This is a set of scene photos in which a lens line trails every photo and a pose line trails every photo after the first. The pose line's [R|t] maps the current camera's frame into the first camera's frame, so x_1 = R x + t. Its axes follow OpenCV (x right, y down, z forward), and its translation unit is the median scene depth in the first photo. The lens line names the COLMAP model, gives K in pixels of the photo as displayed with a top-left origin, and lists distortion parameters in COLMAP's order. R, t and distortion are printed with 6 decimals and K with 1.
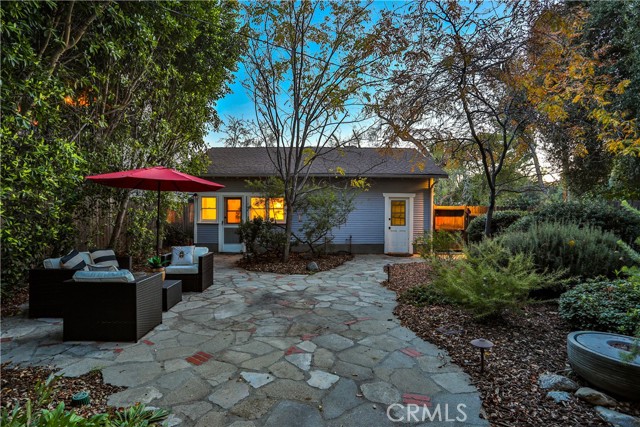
lens RADIAL K [[328.1, 0, 317.2], [0, 328.1, 211.9], [0, 0, 1]] dist [-0.077739, 0.036117]
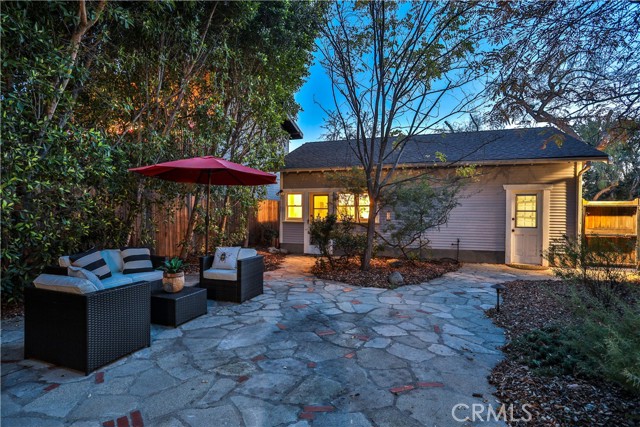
lens RADIAL K [[328.1, 0, 317.2], [0, 328.1, 211.9], [0, 0, 1]] dist [-0.077739, 0.036117]
pose [[0.935508, 0.000772, -0.353304, 0.109158], [-0.001179, 0.999999, -0.000936, 0.013779], [0.353303, 0.001292, 0.935508, 0.271518]]
